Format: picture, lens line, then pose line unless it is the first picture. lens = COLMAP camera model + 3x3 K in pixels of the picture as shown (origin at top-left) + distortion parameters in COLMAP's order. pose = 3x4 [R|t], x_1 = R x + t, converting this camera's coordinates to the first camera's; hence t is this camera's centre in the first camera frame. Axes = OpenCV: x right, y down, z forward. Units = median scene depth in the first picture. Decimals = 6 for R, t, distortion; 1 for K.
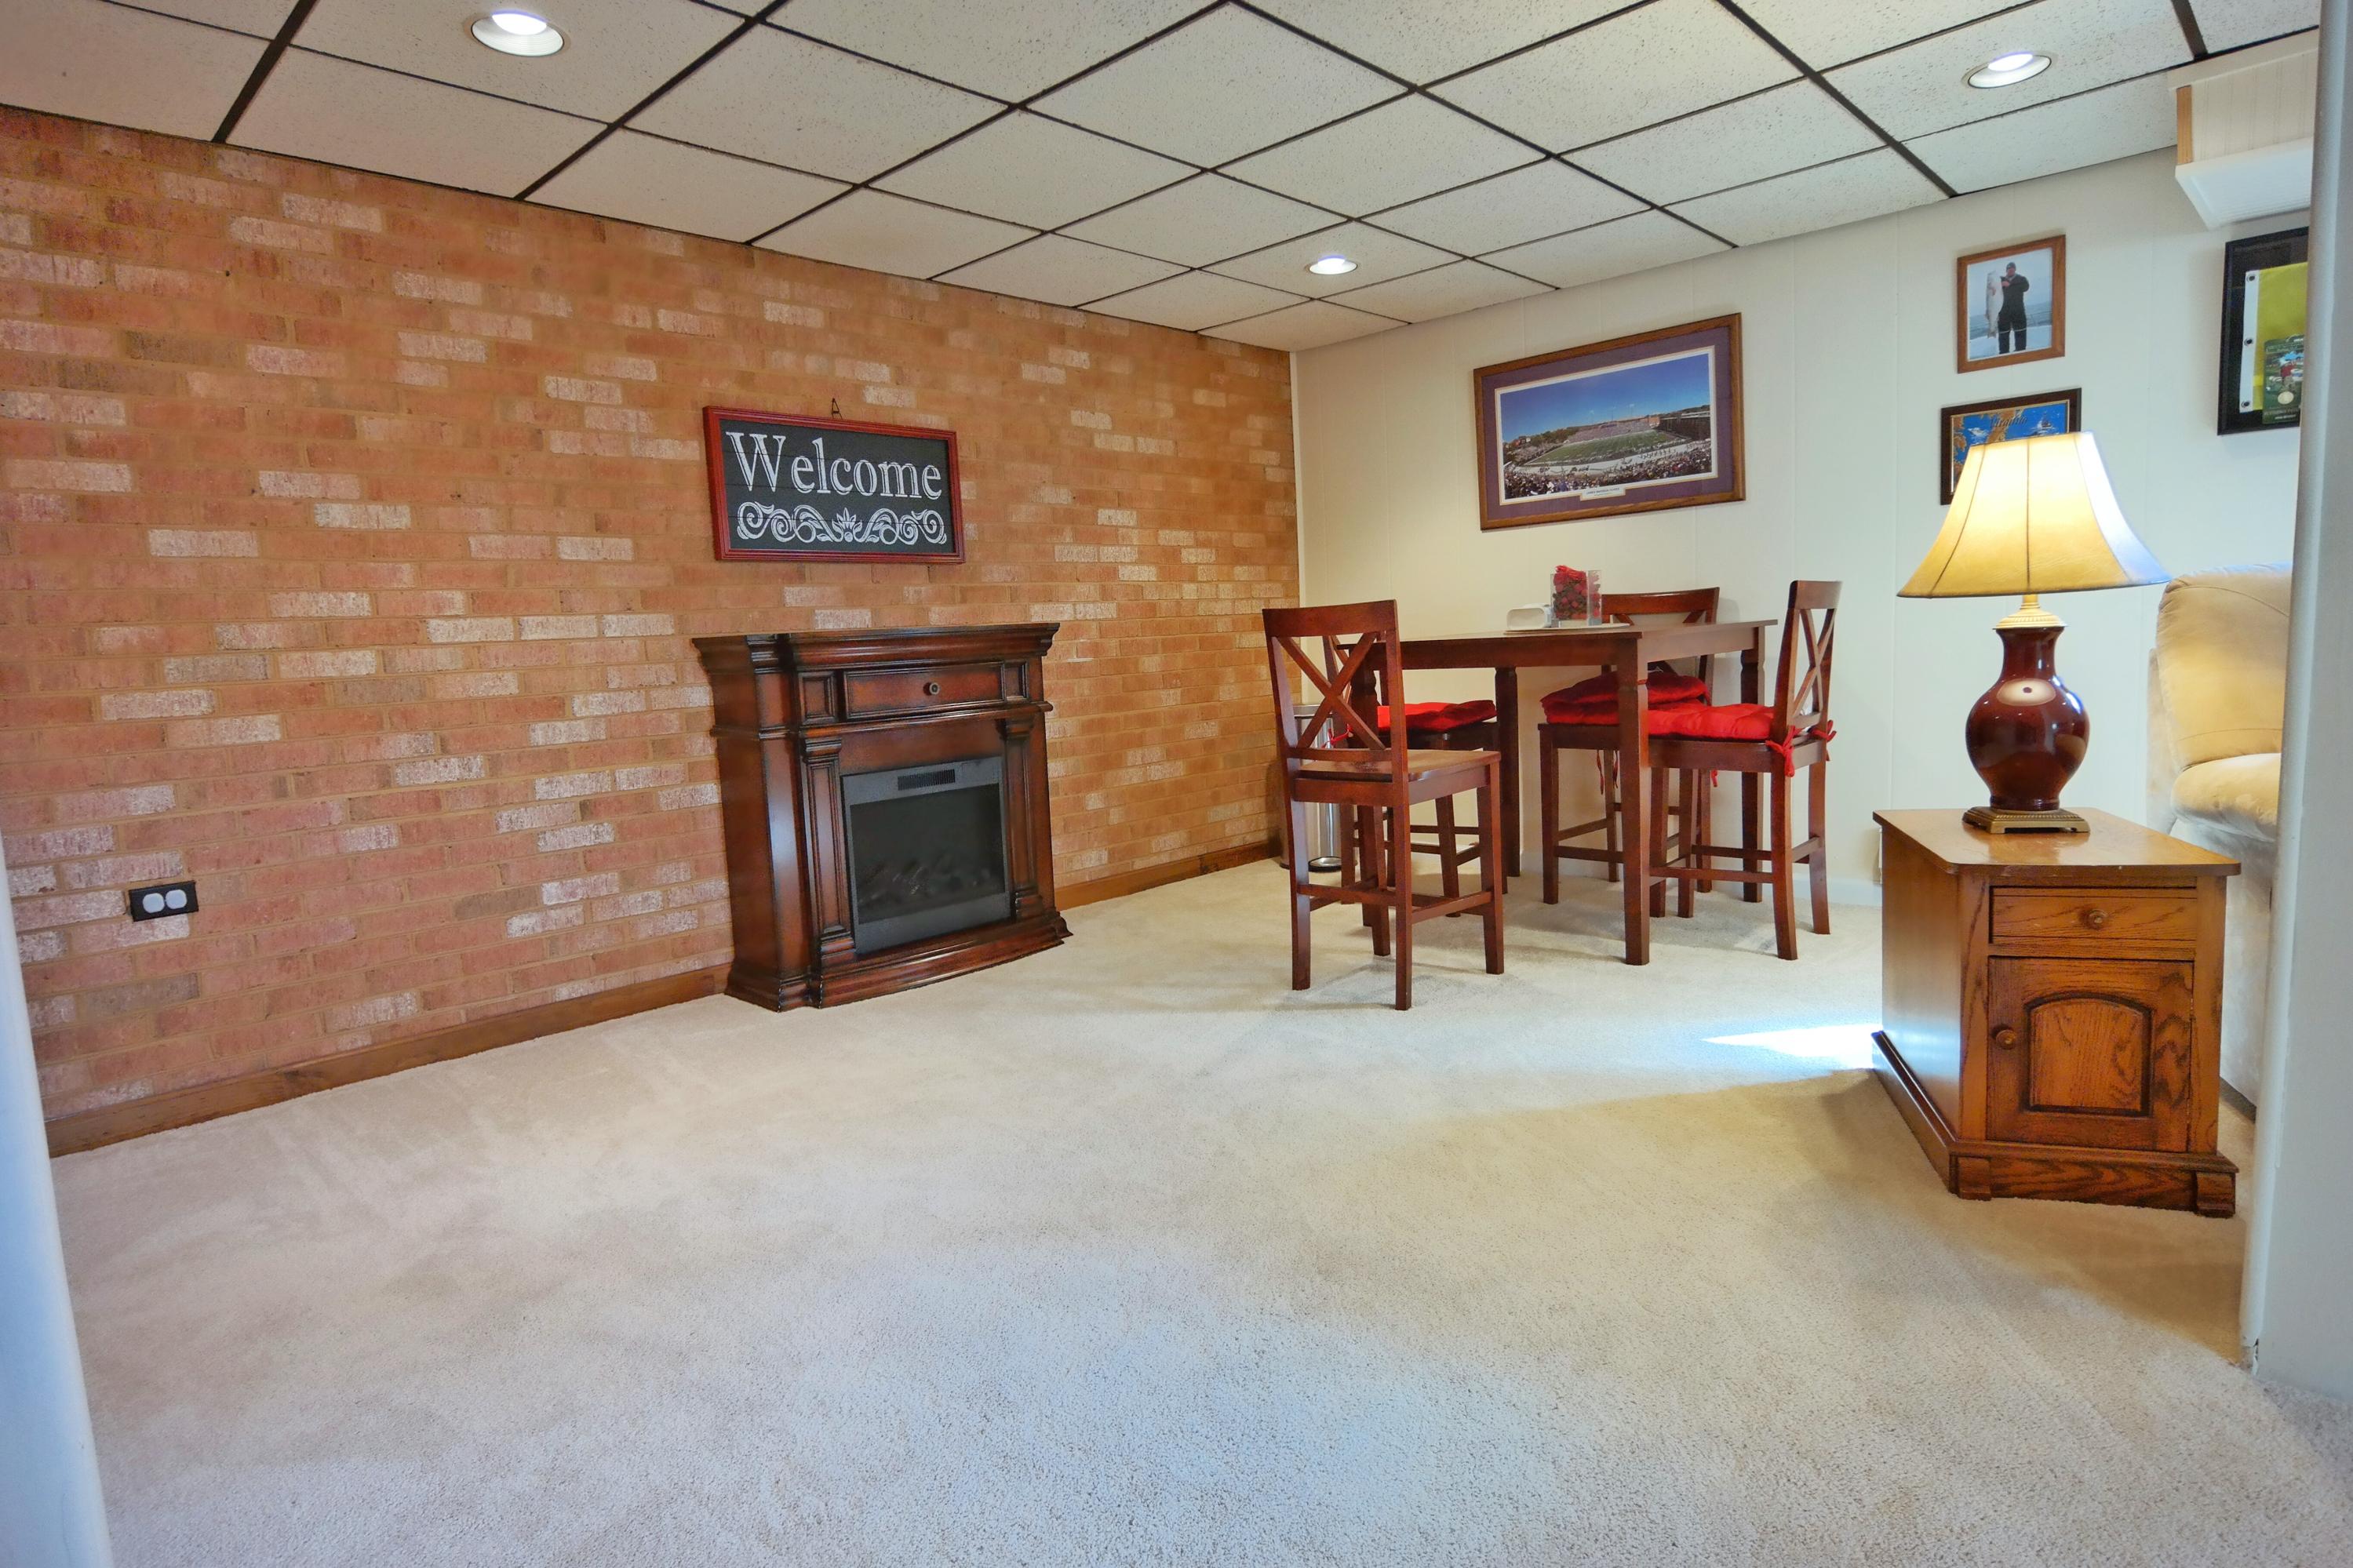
lens RADIAL K [[1292.0, 0, 1168.3], [0, 1292.0, 787.2], [0, 0, 1]] dist [-0.040335, 0.022212]
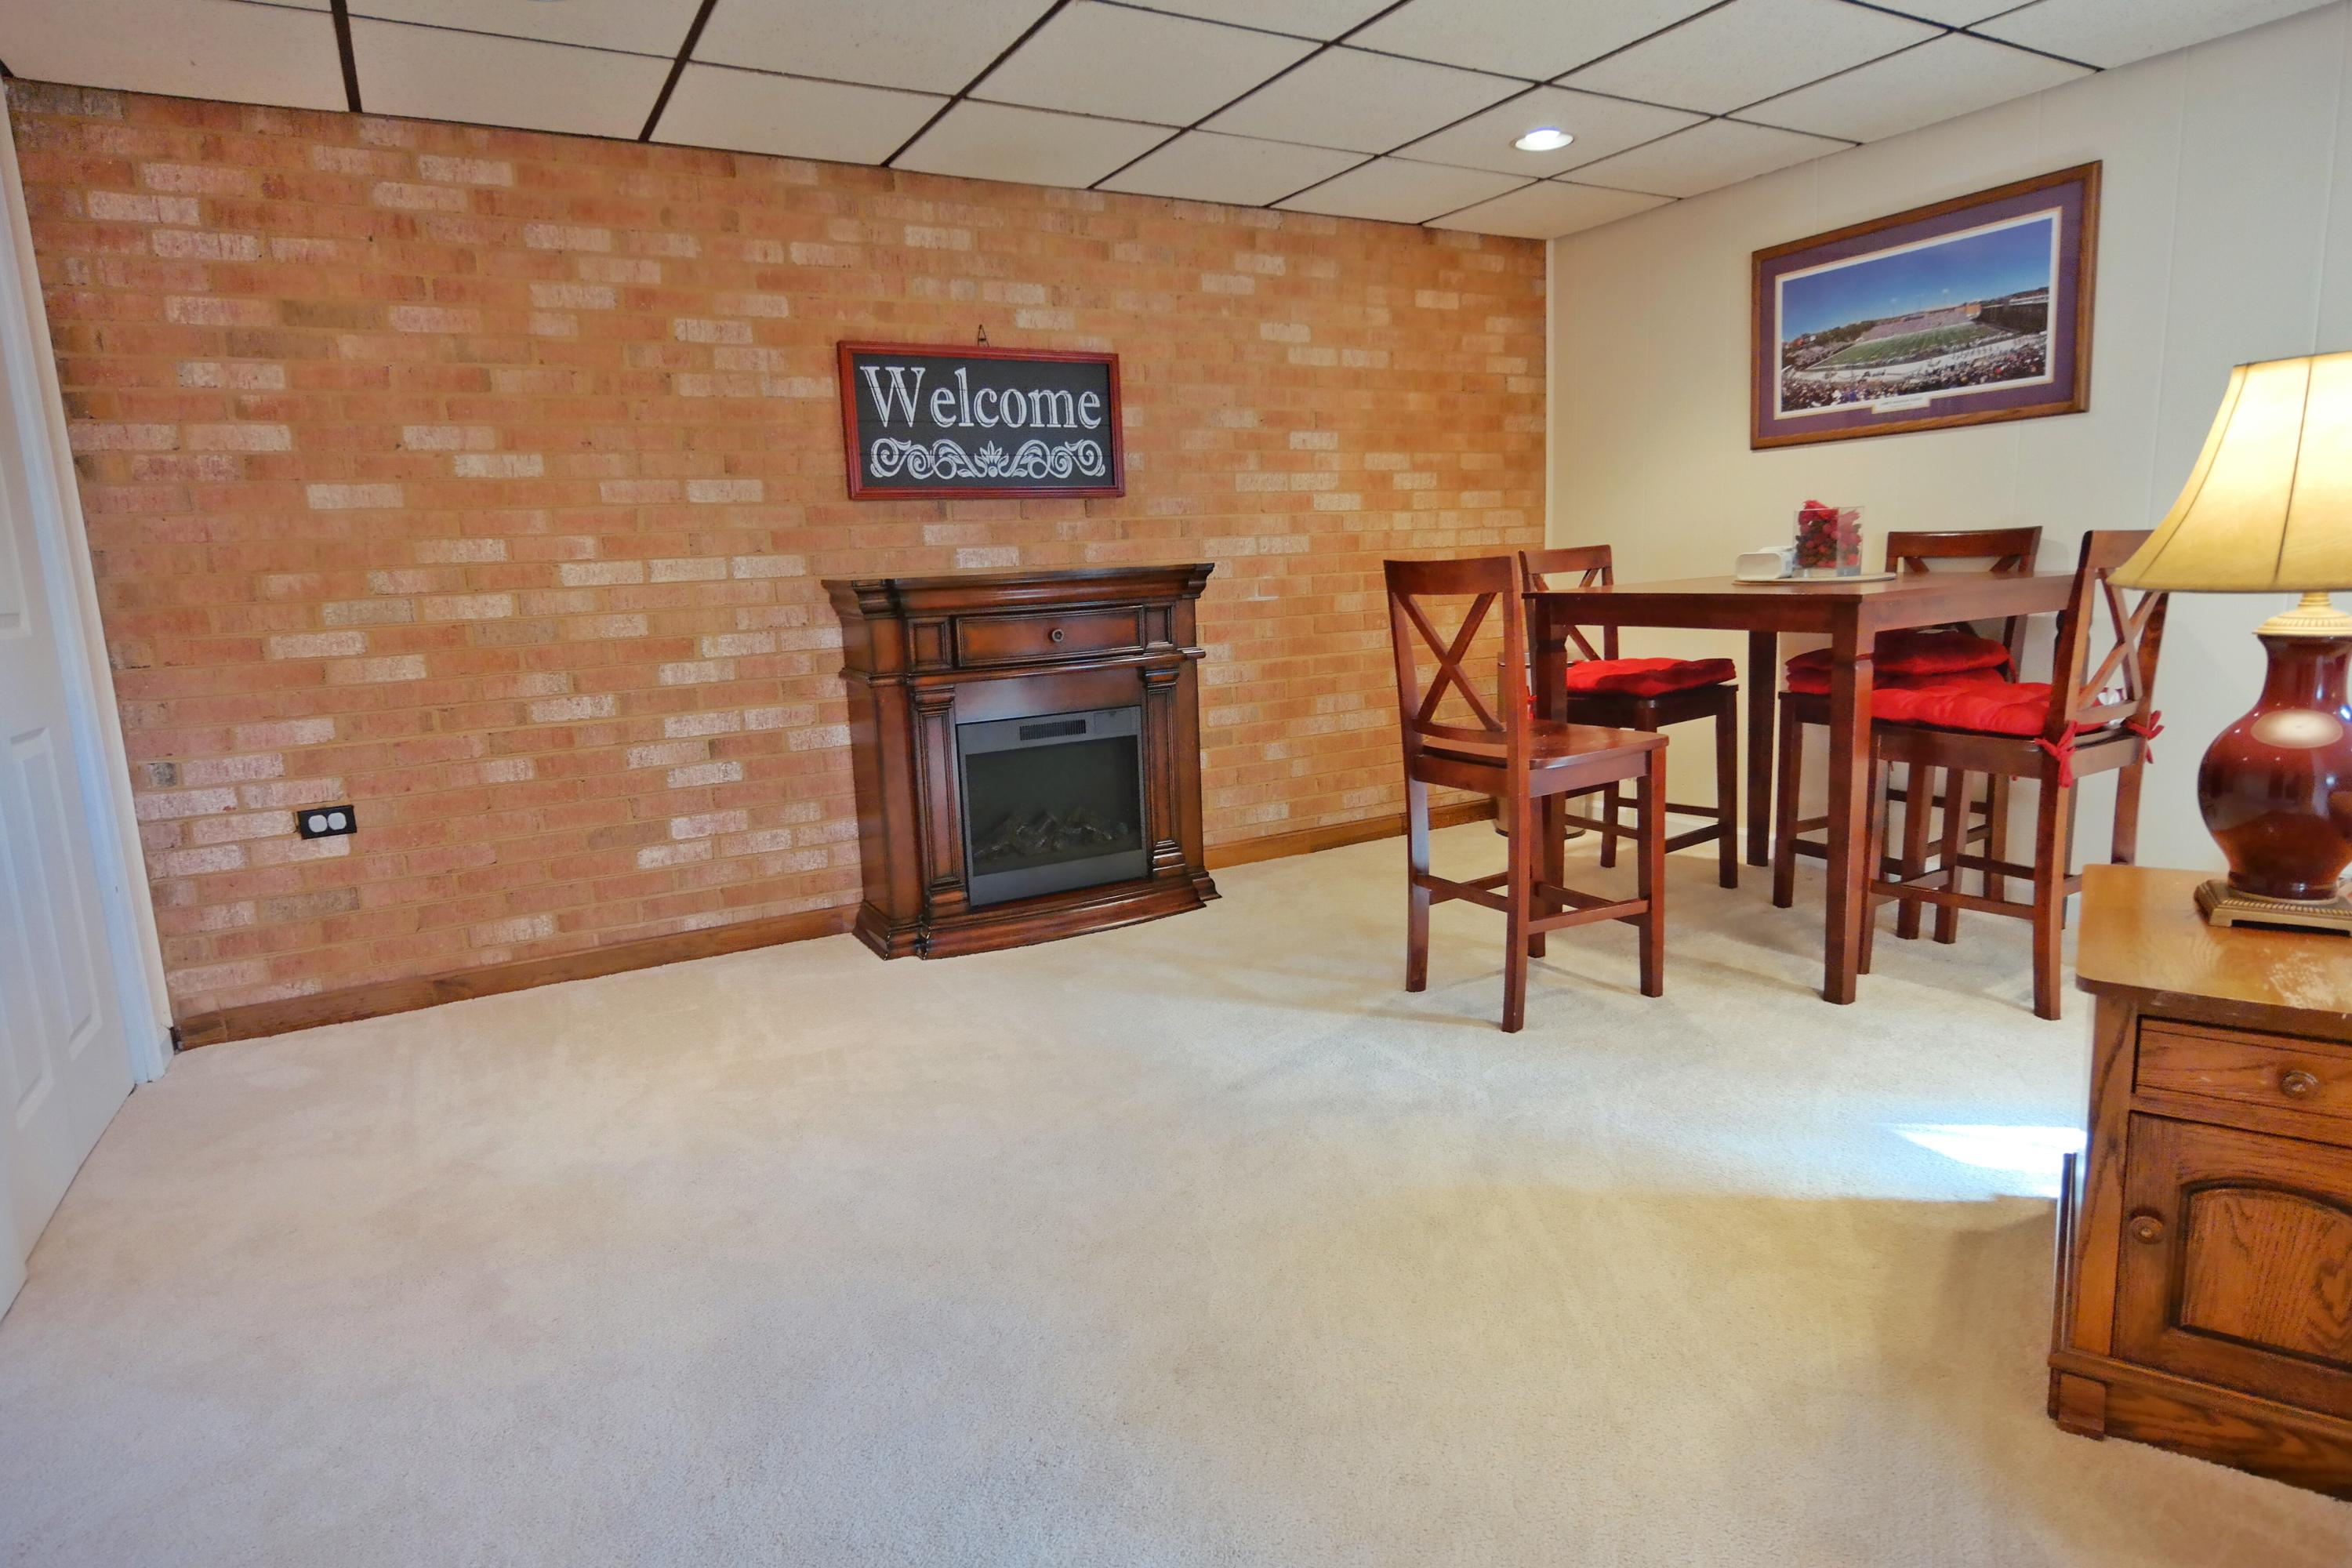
lens RADIAL K [[1318.0, 0, 1165.9], [0, 1318.0, 788.8], [0, 0, 1]] dist [-0.037638, 0.027469]
pose [[0.957292, 0.060684, -0.282681, 0.176135], [-0.039467, 0.996000, 0.080162, -0.045112], [0.286415, -0.065582, 0.955858, 0.089872]]
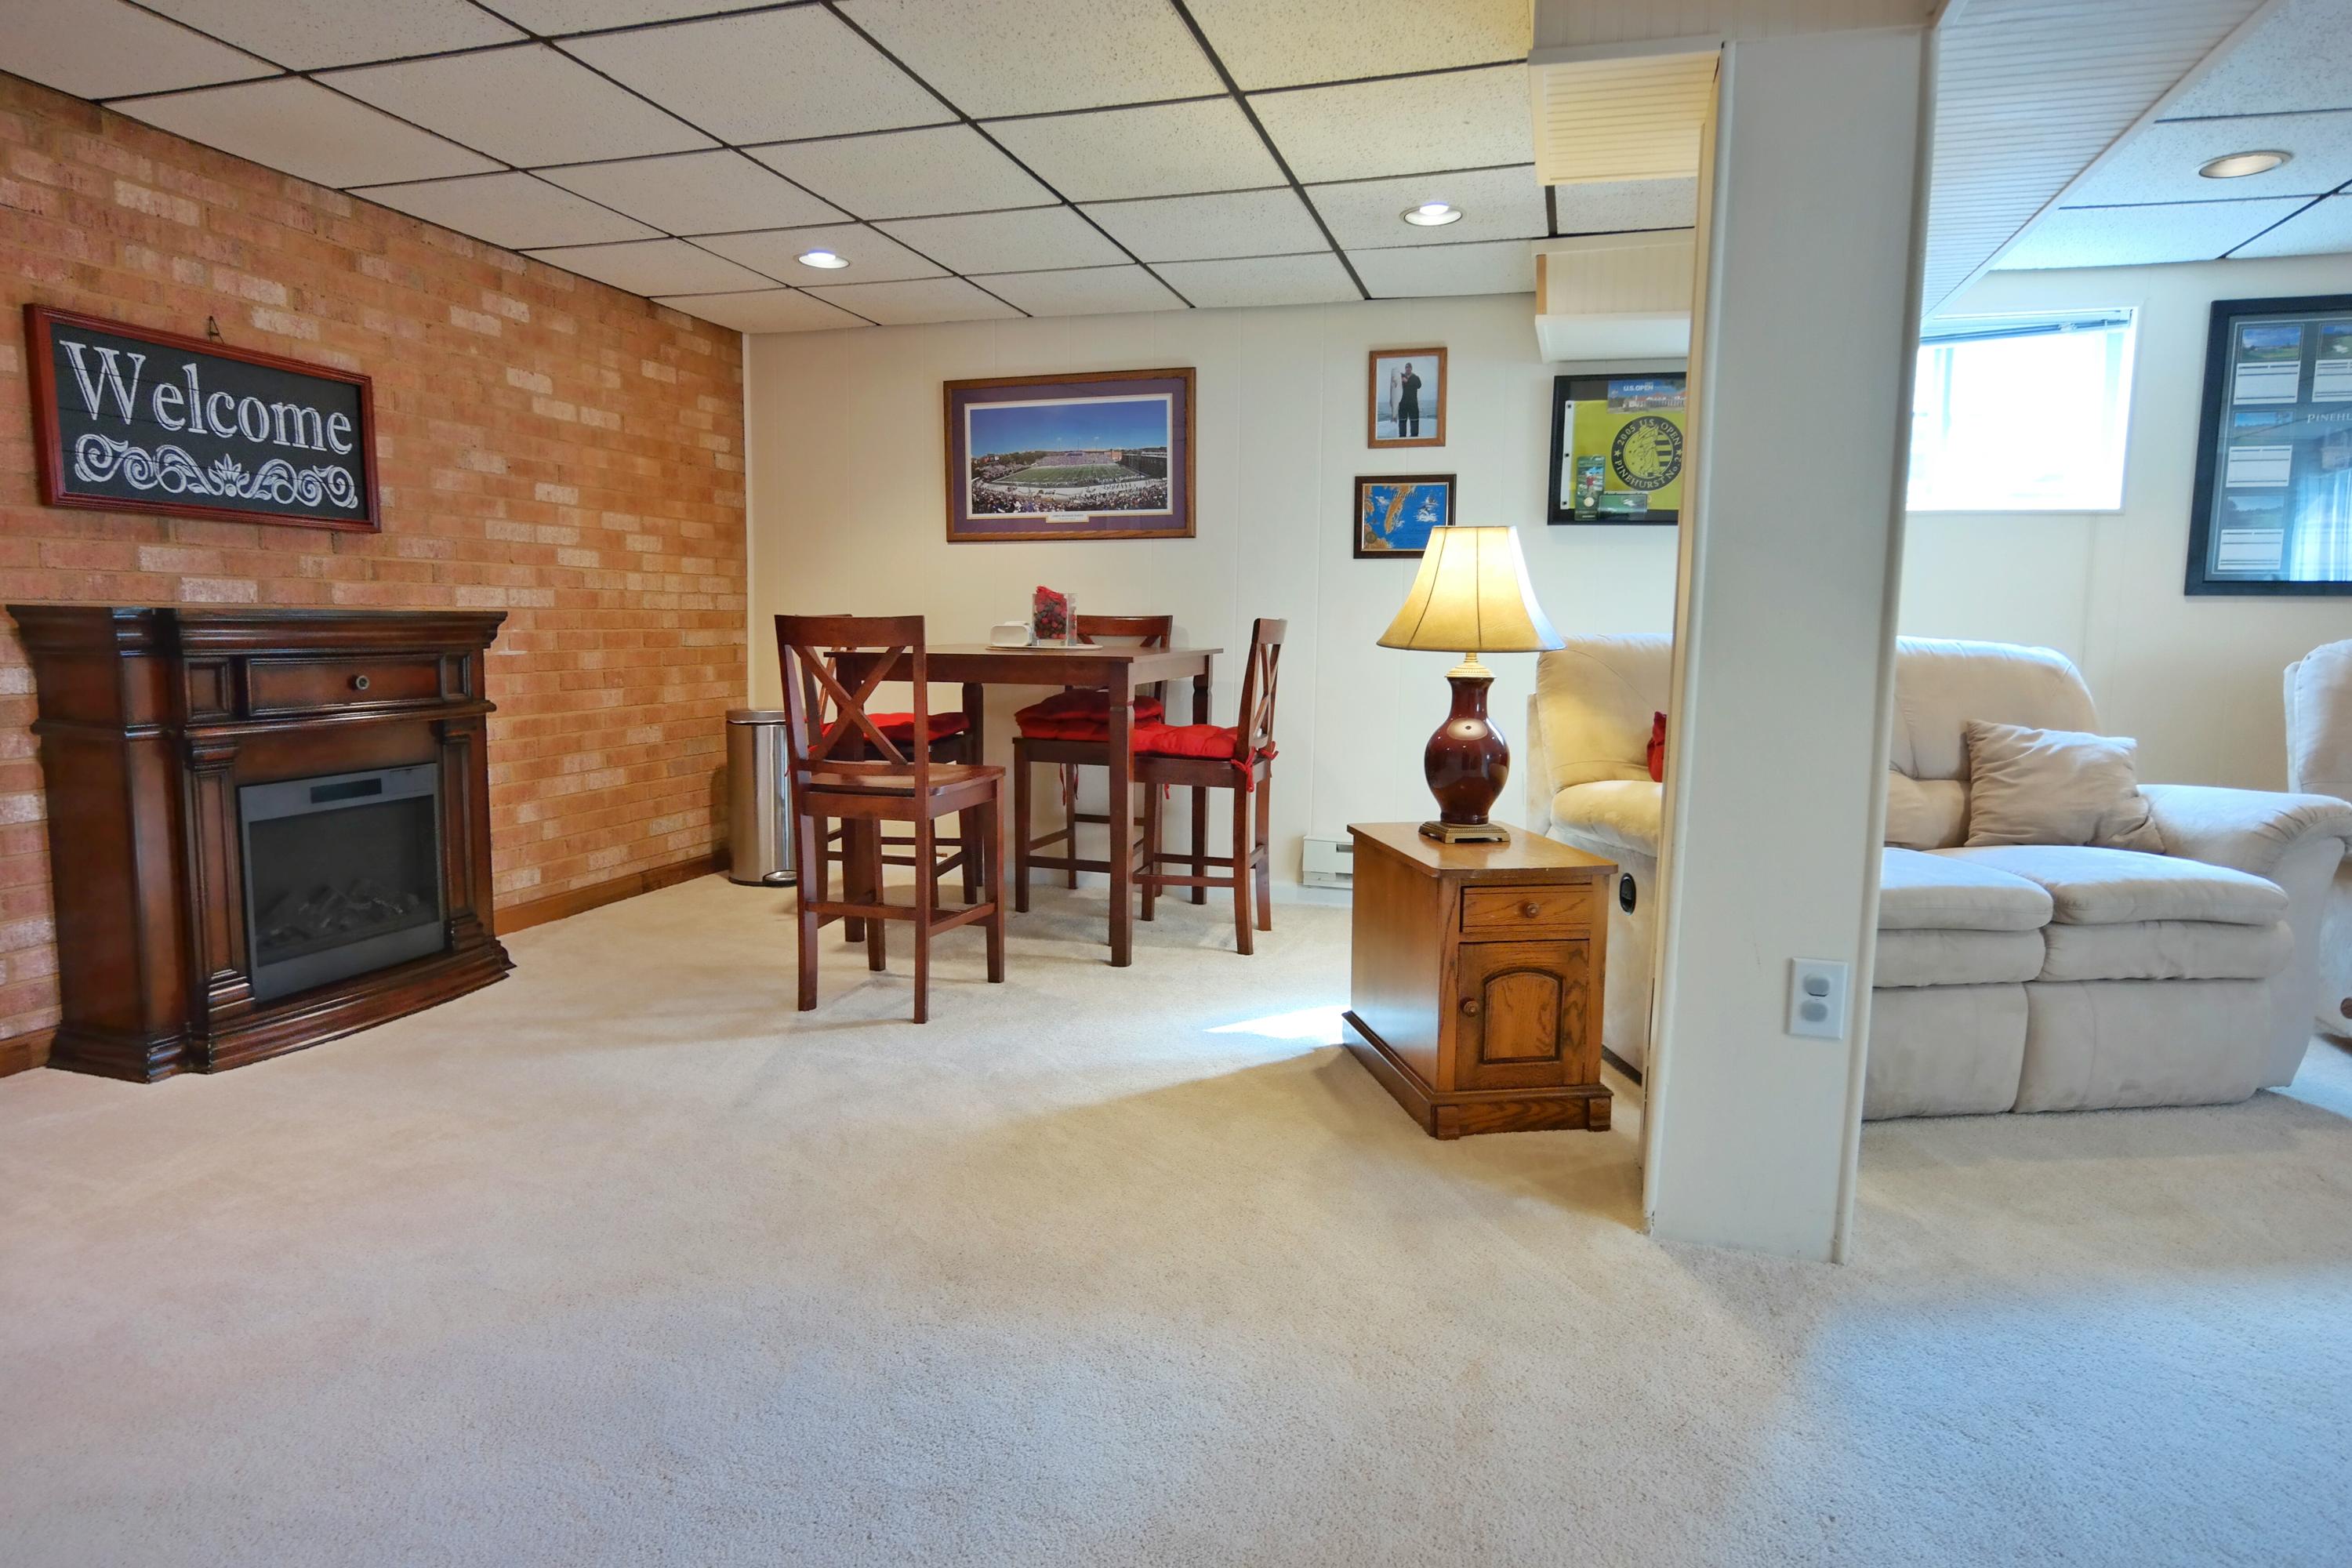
lens RADIAL K [[1357.0, 0, 1172.2], [0, 1357.0, 786.9], [0, 0, 1]] dist [-0.034821, 0.017524]
pose [[0.886275, 0.005638, 0.463125, -0.118664], [-0.004325, 0.999983, -0.003896, -0.007177], [-0.463139, 0.001450, 0.886285, -0.023089]]
